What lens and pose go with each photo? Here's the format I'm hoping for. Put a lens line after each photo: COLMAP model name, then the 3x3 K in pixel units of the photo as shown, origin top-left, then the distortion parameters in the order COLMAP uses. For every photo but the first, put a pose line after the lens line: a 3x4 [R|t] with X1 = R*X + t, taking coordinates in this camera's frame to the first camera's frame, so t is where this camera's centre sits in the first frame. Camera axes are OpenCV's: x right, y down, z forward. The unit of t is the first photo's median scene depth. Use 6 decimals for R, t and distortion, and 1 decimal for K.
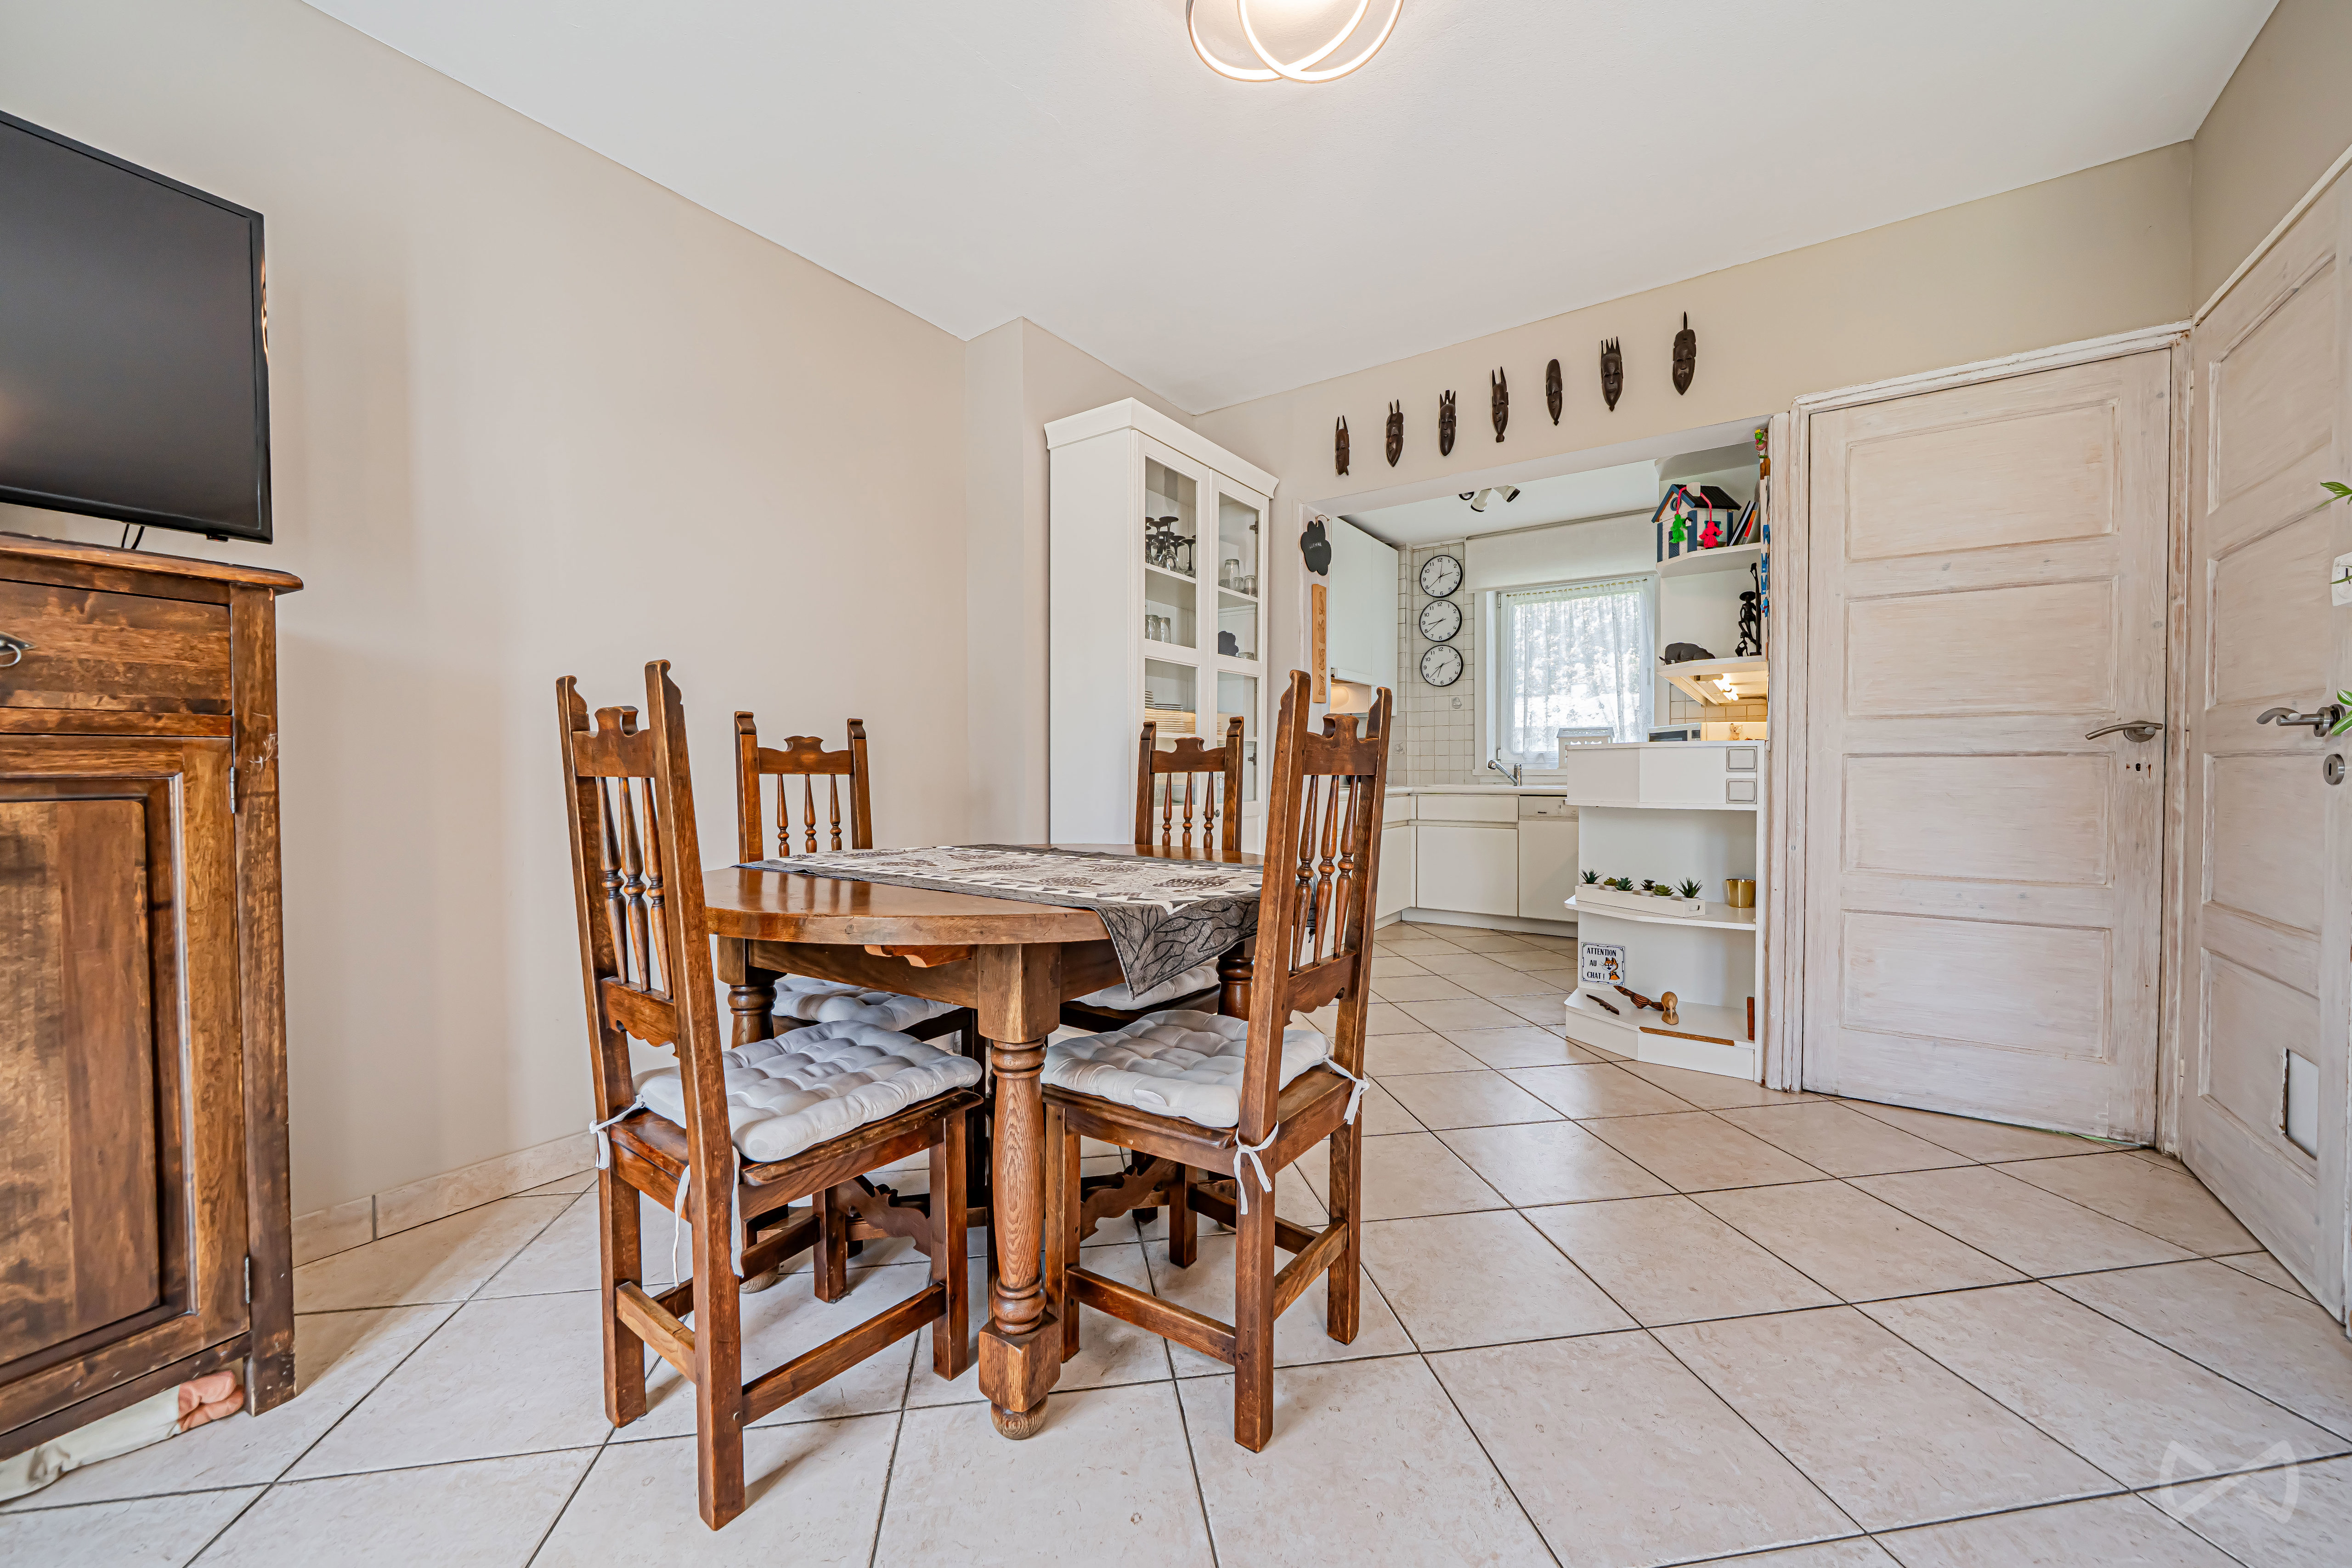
lens RADIAL K [[912.8, 0, 1155.8], [0, 912.8, 786.7], [0, 0, 1]] dist [-0.001289, -0.000547]
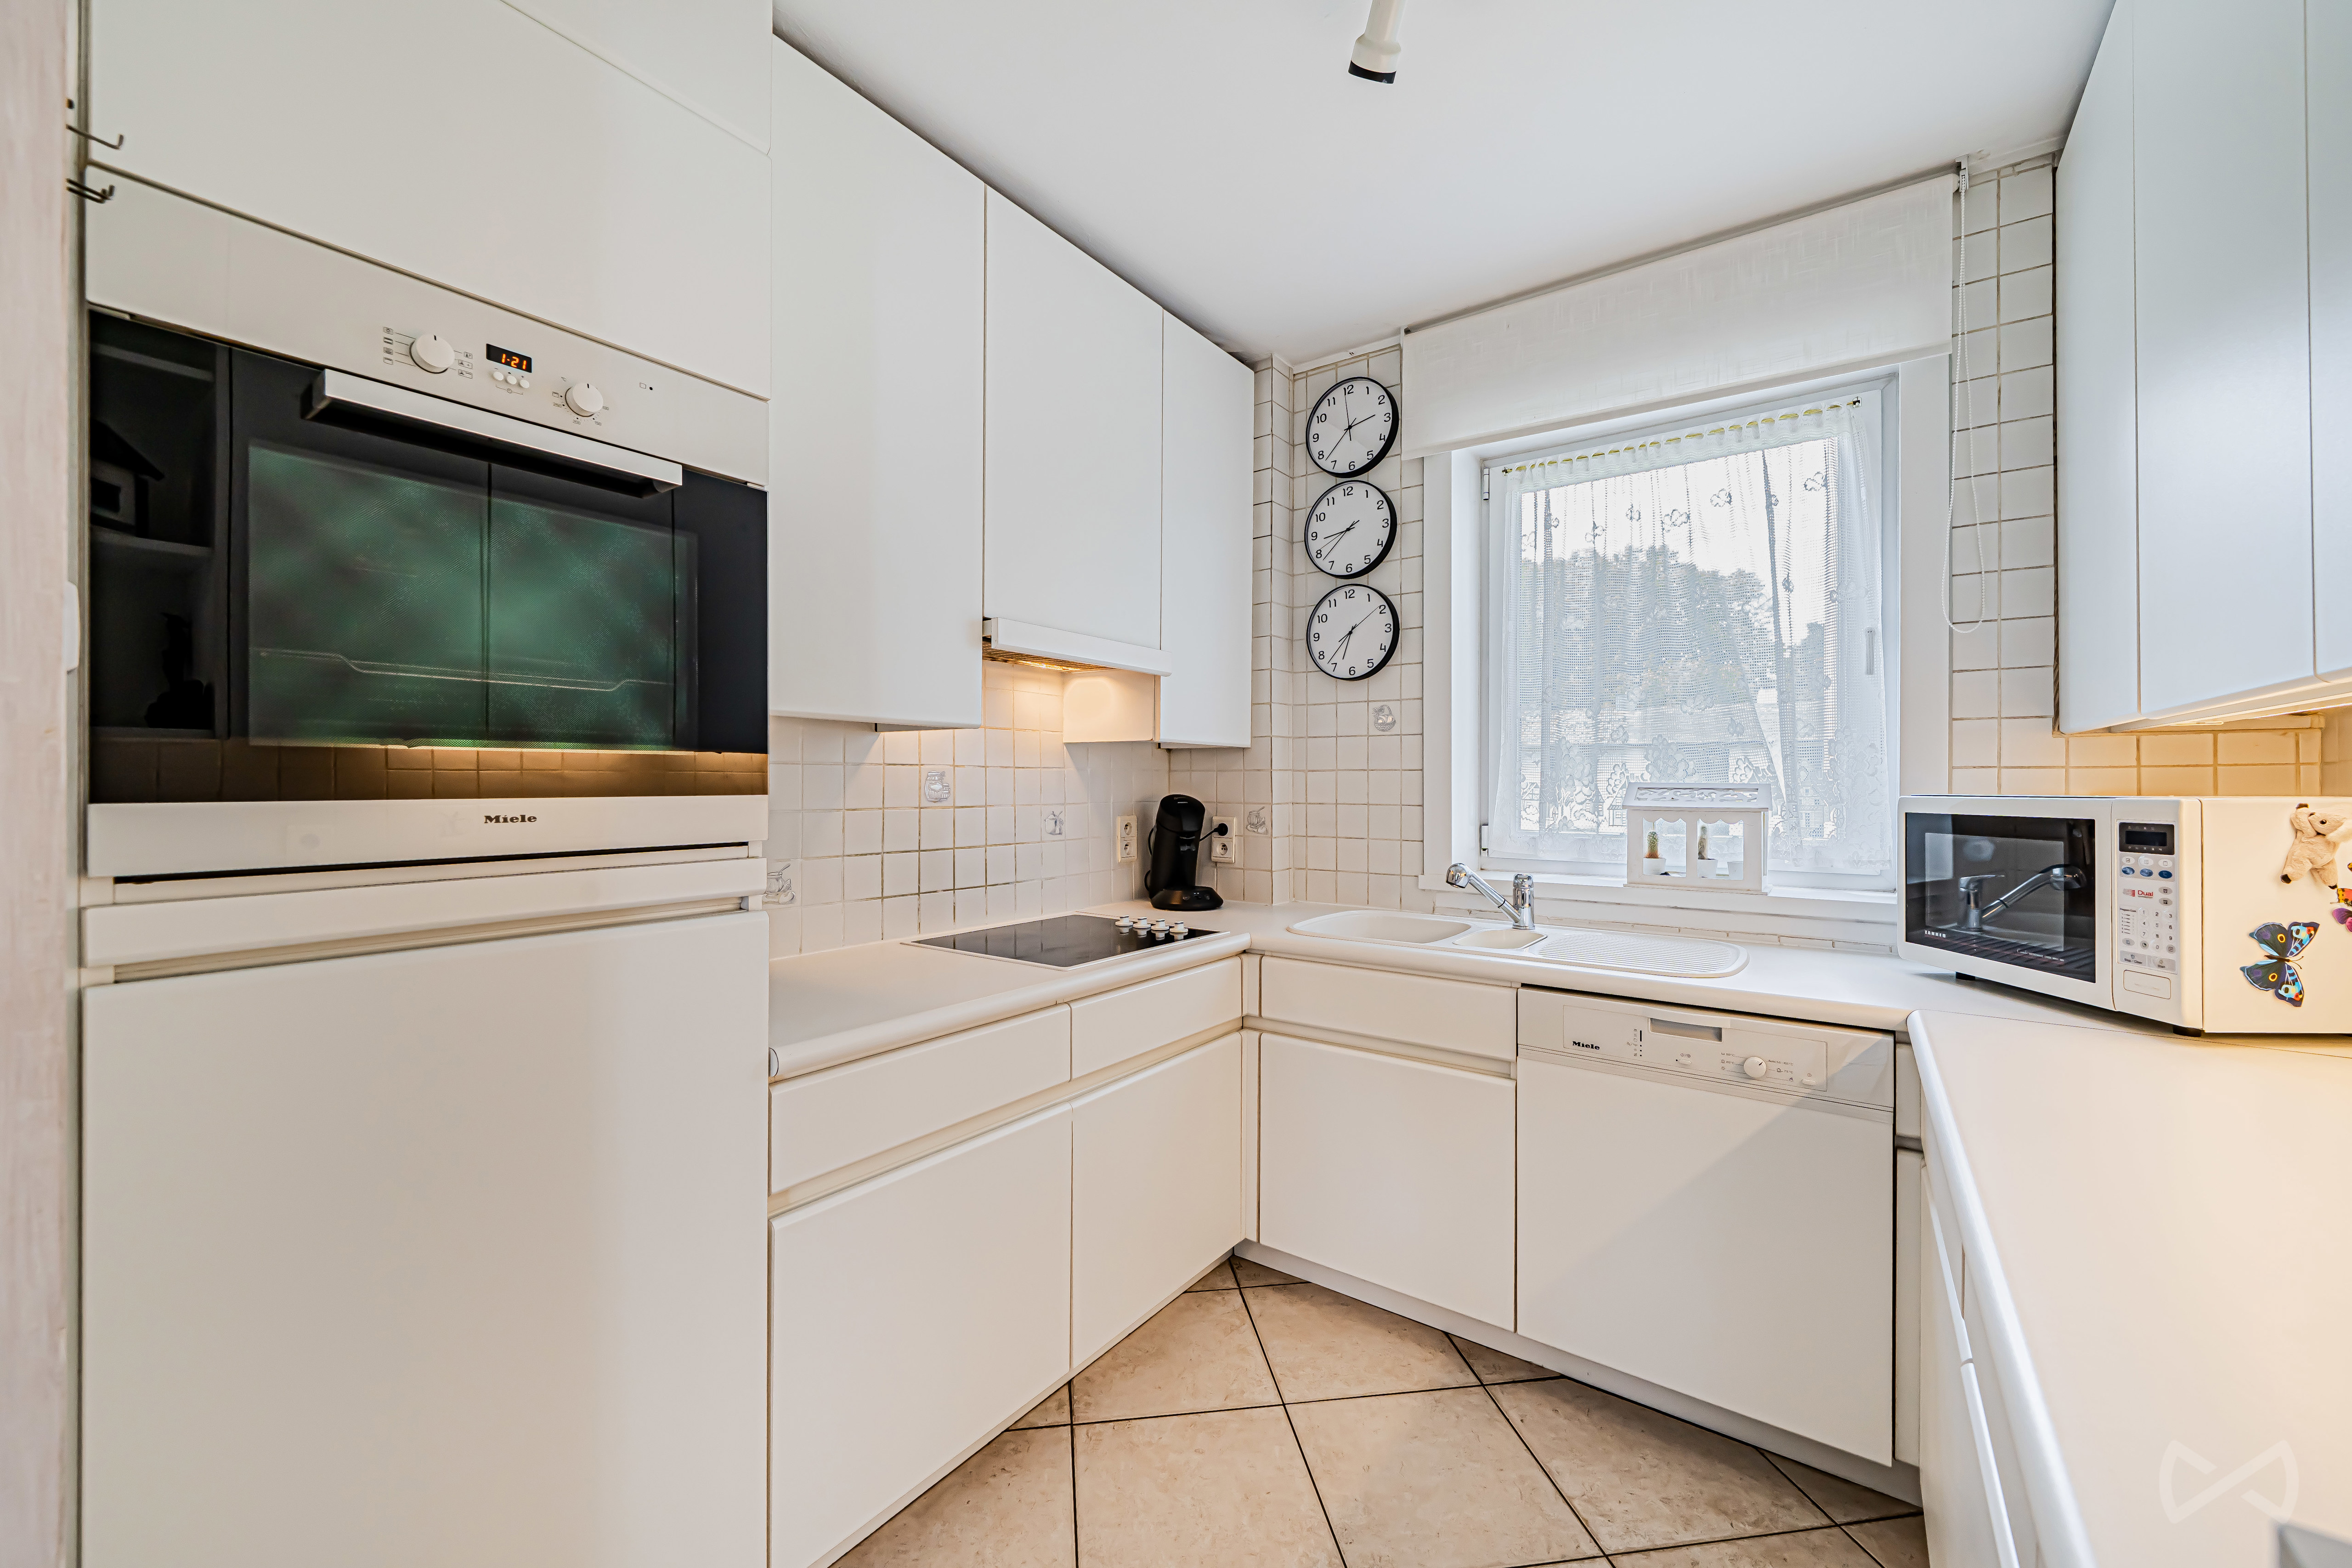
lens RADIAL K [[912.7, 0, 1183.7], [0, 912.7, 780.7], [0, 0, 1]] dist [-0.001289, -0.000547]
pose [[0.999872, 0.008022, -0.013851, 0.242117], [-0.008332, 0.999712, -0.022487, -0.052387], [0.013667, 0.022599, 0.999651, 0.572132]]
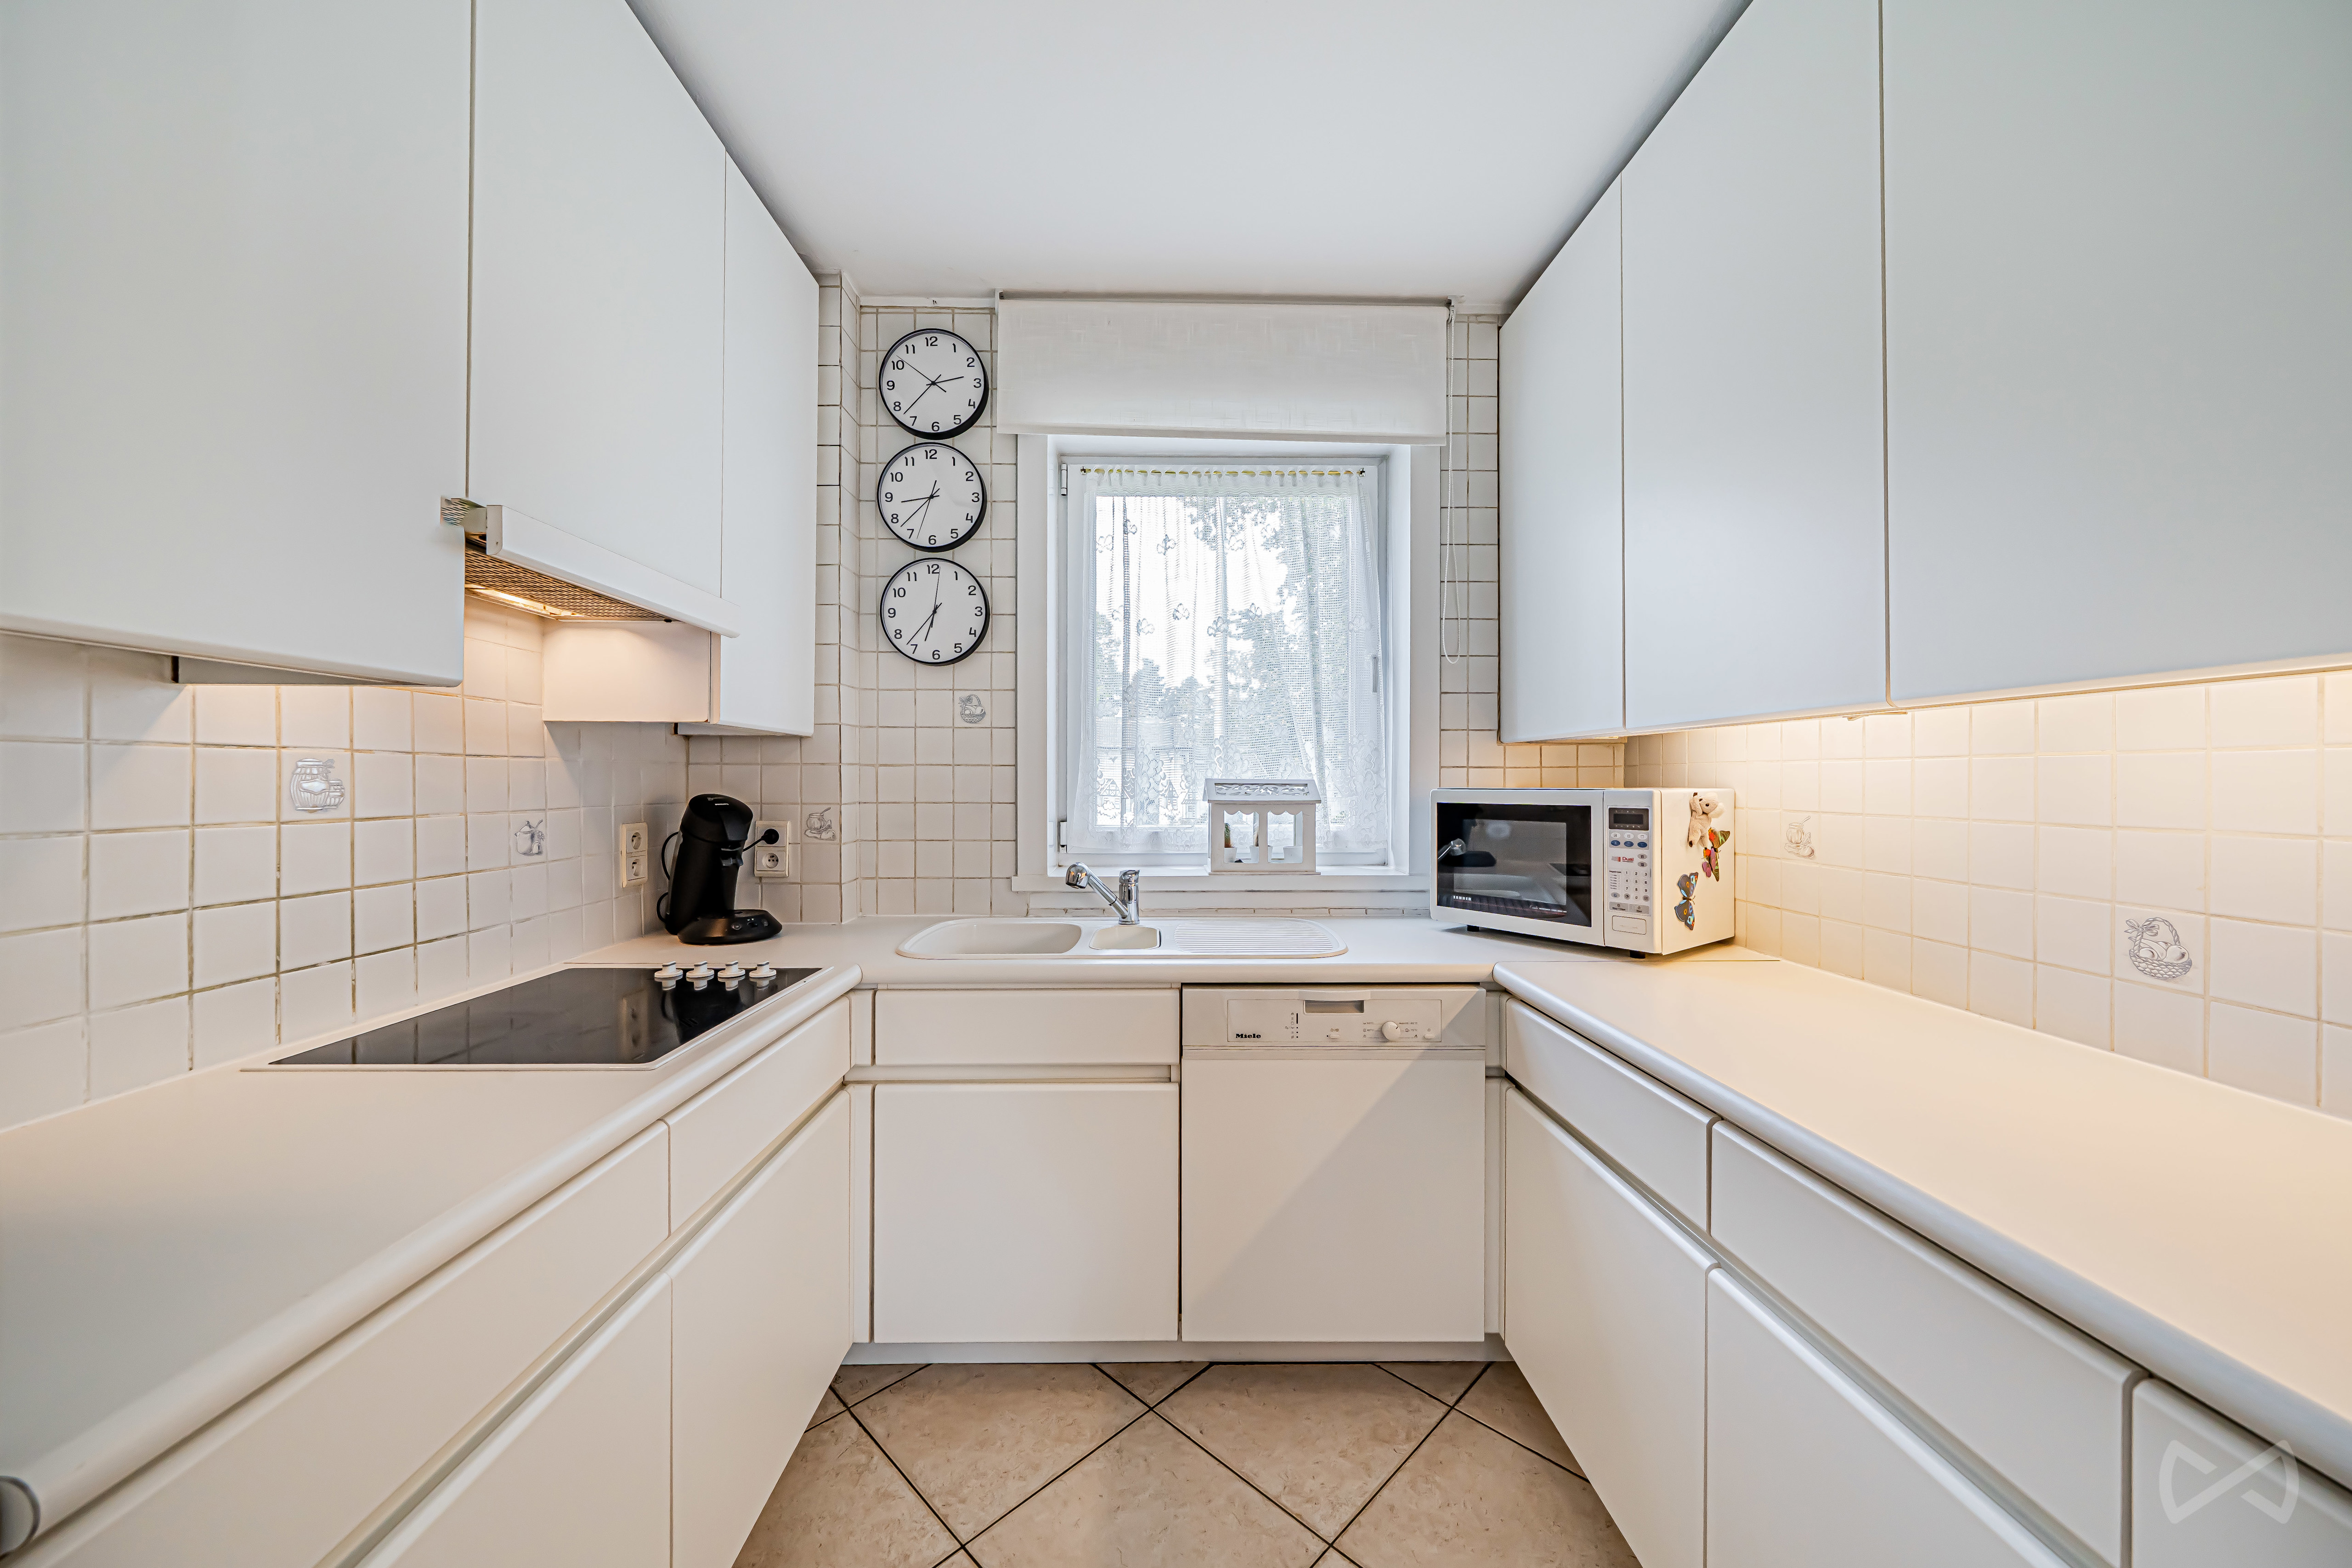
lens RADIAL K [[831.3, 0, 1159.4], [0, 831.3, 779.7], [0, 0, 1]] dist [-0.003747, -0.000012]
pose [[0.807193, 0.007496, 0.590240, 0.182928], [0.005980, 0.999764, -0.020874, -0.053476], [-0.590257, 0.020379, 0.806958, 0.664097]]
